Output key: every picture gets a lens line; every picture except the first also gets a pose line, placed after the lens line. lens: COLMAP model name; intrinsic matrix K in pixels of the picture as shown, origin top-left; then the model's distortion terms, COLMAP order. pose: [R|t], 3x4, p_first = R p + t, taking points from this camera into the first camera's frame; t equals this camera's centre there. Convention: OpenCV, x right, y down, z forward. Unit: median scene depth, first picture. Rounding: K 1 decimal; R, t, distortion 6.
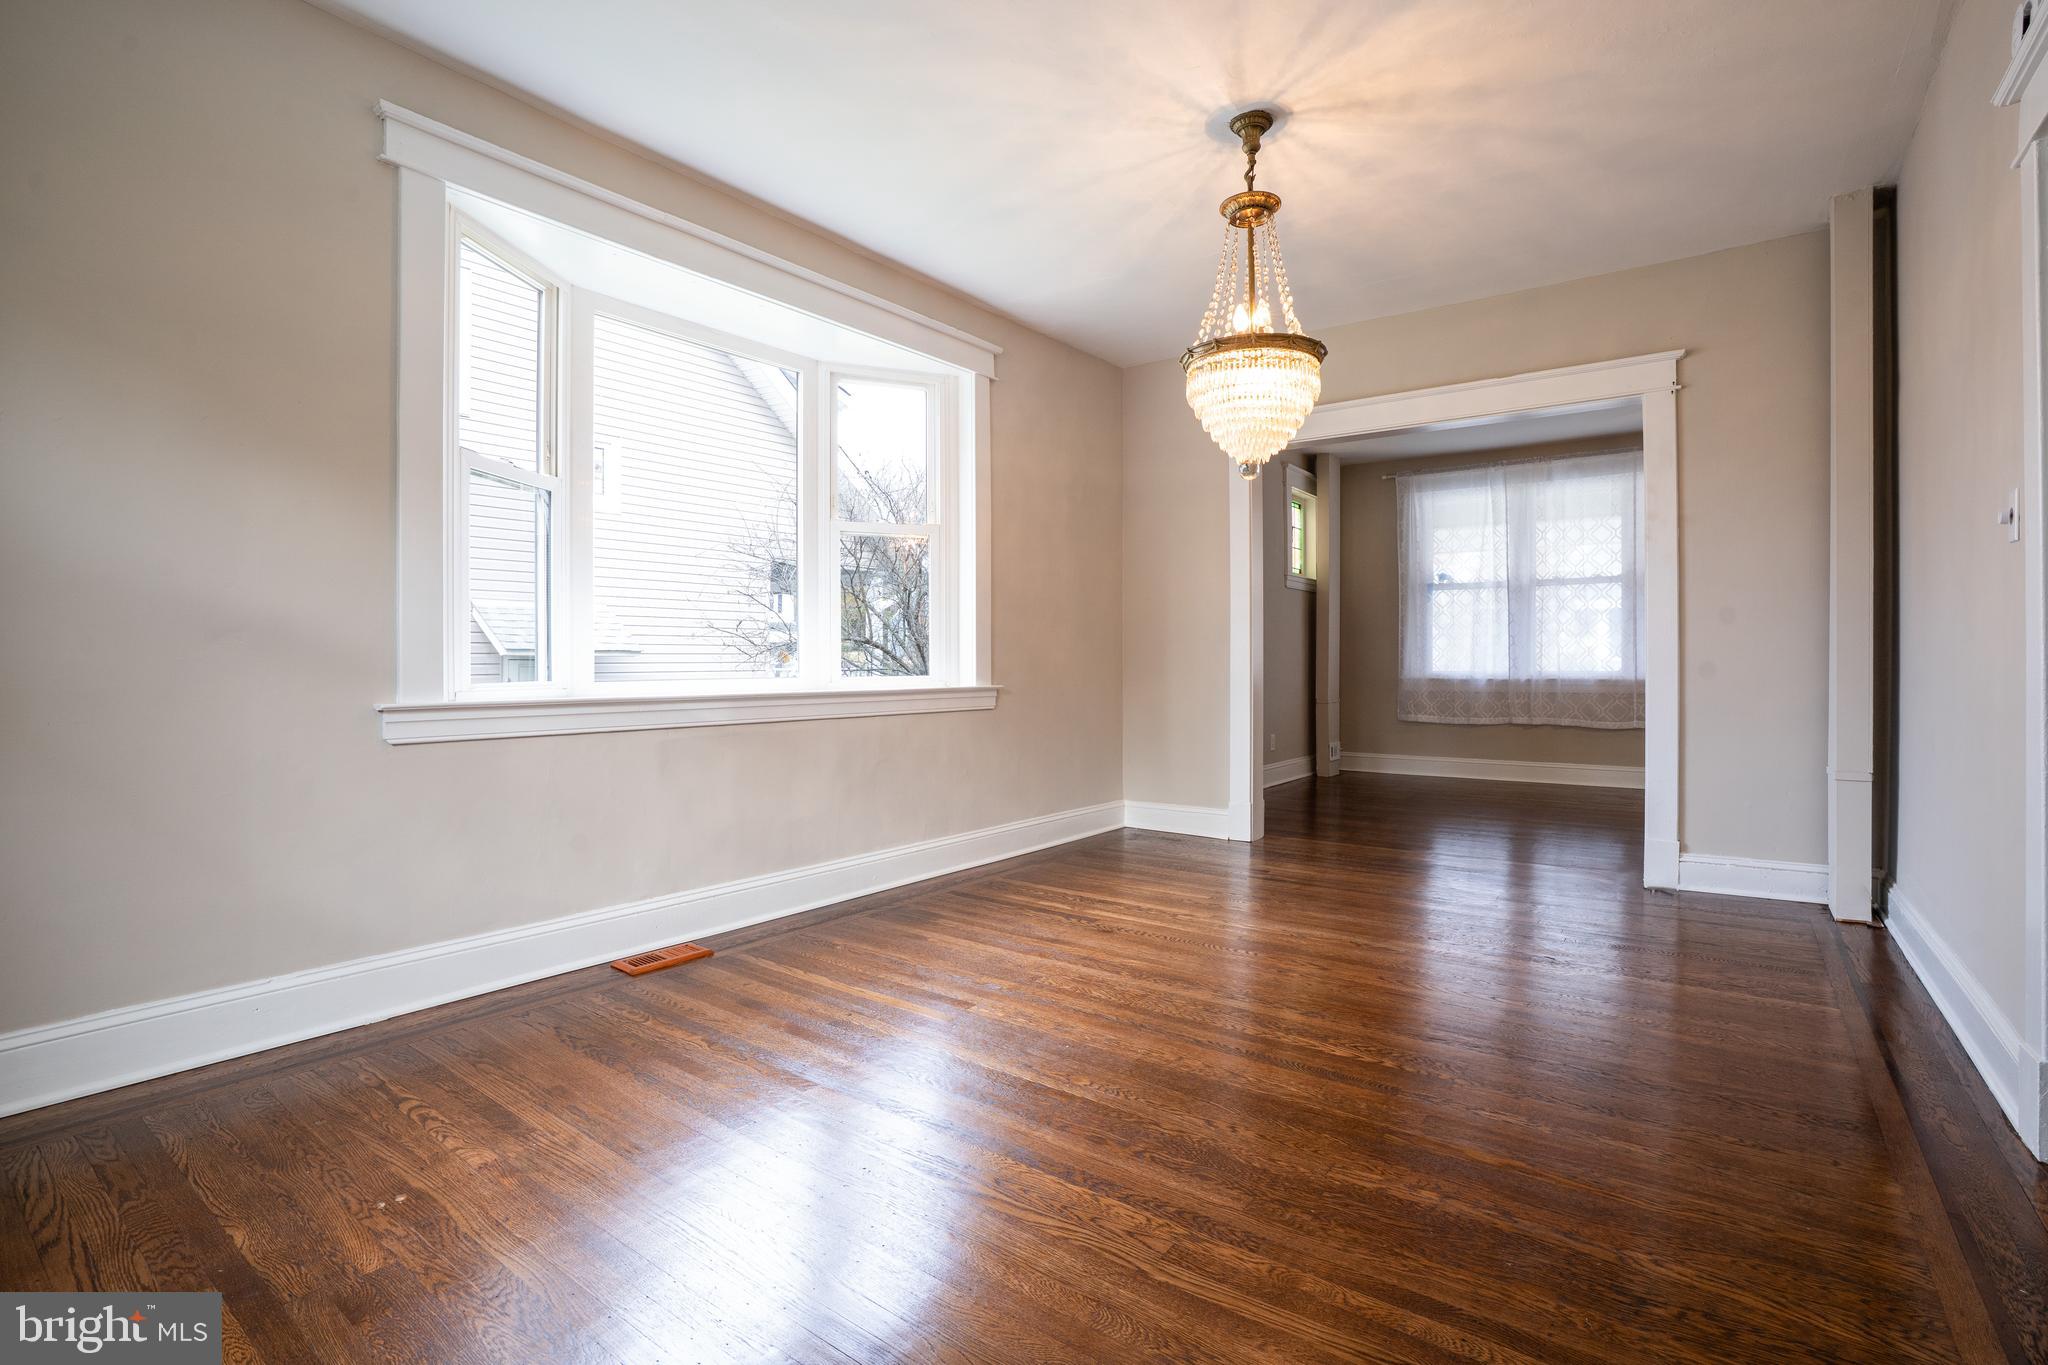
lens RADIAL K [[936.9, 0, 1033.8], [0, 936.9, 673.1], [0, 0, 1]] dist [-0.015922, 0.000639]
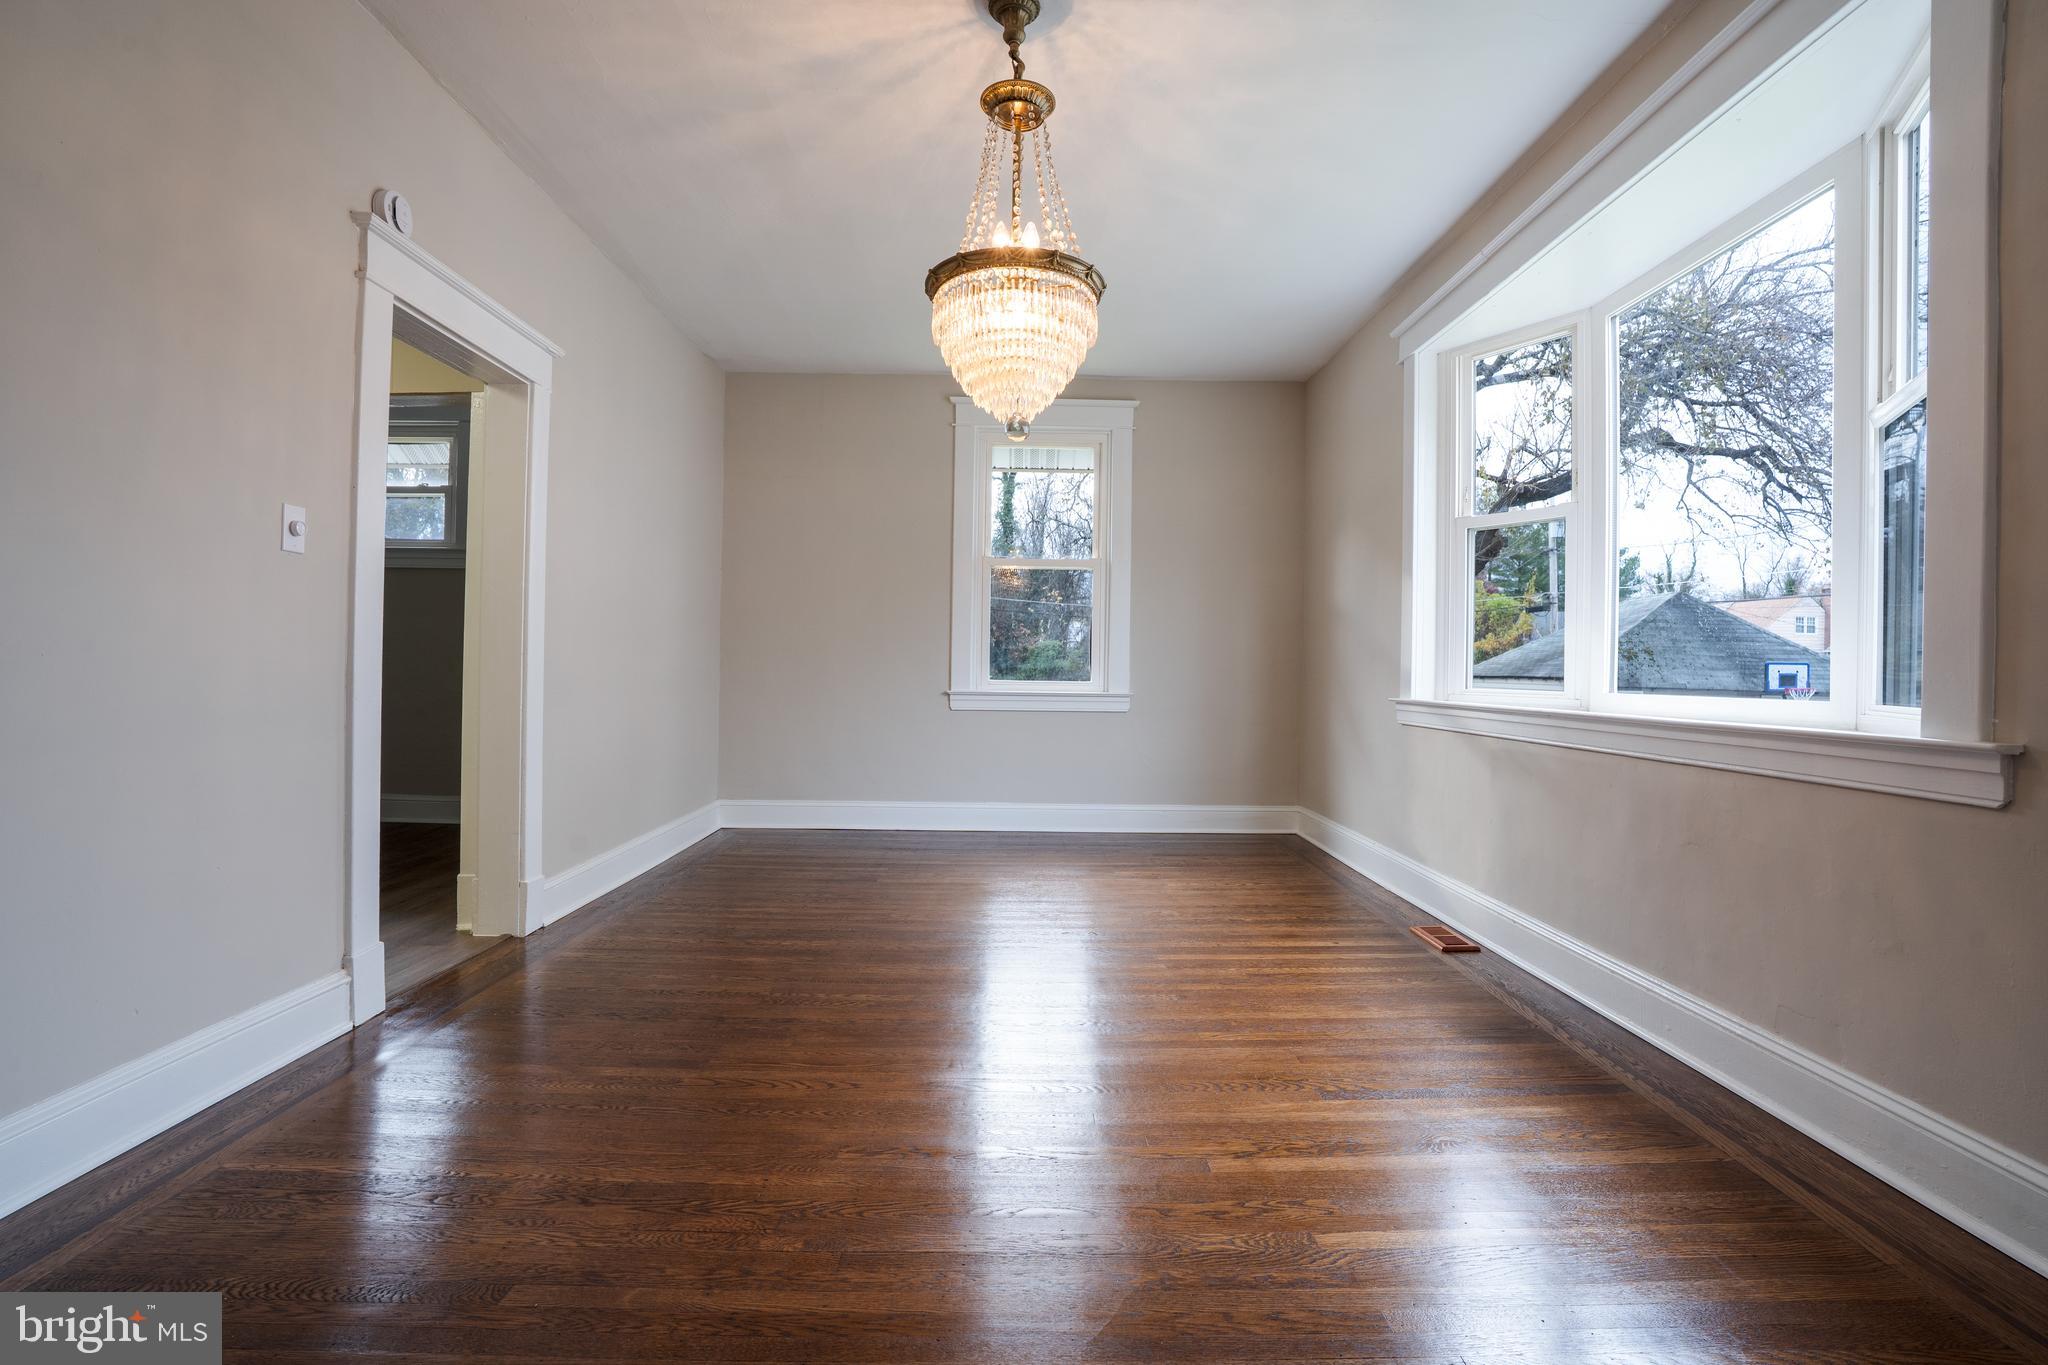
lens RADIAL K [[936.9, 0, 1033.8], [0, 936.9, 673.1], [0, 0, 1]] dist [-0.015922, 0.000639]
pose [[-0.781917, -0.005199, -0.623361, 0.655919], [-0.015532, 0.999817, 0.011144, -0.015336], [0.623189, 0.018396, -0.781855, 1.499313]]
